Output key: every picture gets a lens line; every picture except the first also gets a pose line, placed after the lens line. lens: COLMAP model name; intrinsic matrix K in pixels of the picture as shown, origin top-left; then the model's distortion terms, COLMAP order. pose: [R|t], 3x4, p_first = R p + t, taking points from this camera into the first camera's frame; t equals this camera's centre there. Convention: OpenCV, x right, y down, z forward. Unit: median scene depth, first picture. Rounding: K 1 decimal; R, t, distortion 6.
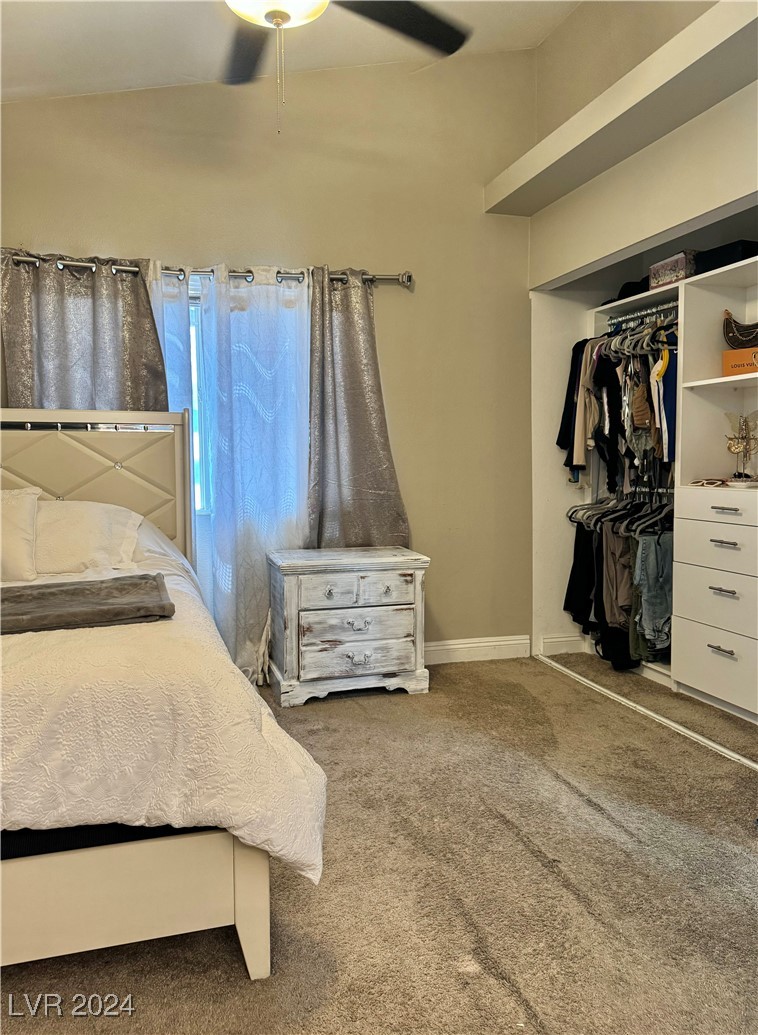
lens RADIAL K [[739.8, 0, 382.9], [0, 739.8, 513.5], [0, 0, 1]] dist [0.045665, -0.026021]
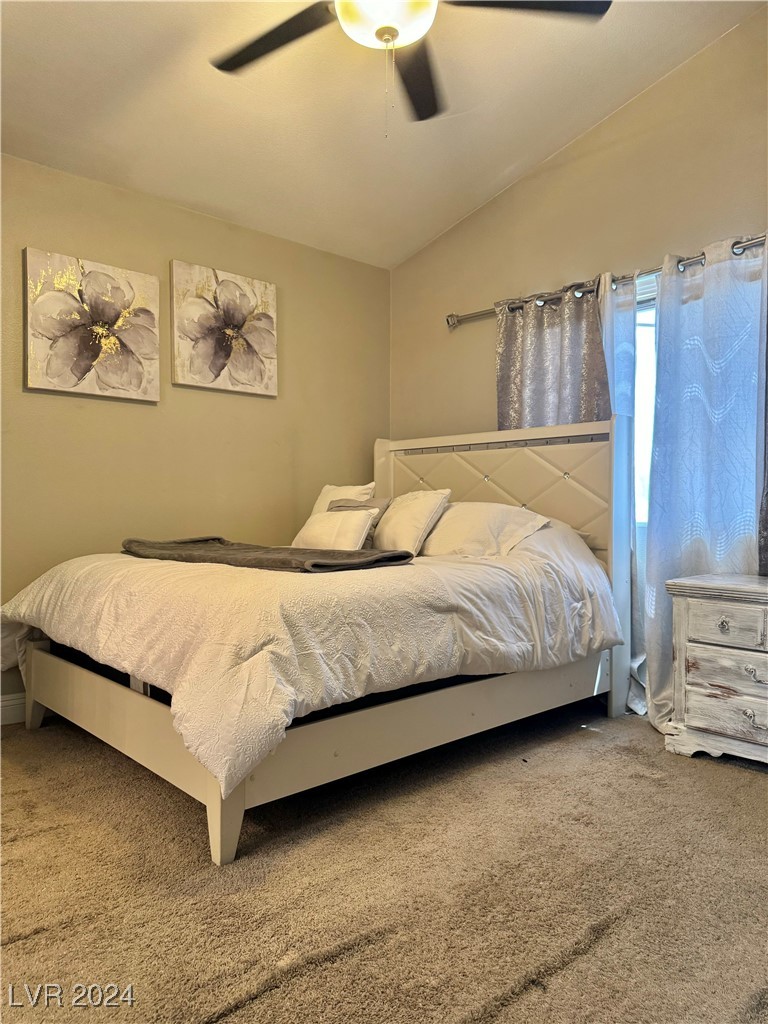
lens RADIAL K [[731.9, 0, 387.8], [0, 731.9, 513.8], [0, 0, 1]] dist [0.045665, -0.026021]
pose [[0.416984, 0.014268, -0.908802, 0.494317], [-0.077838, 0.996764, -0.020066, 0.031875], [0.905575, 0.079106, 0.416745, 0.334292]]
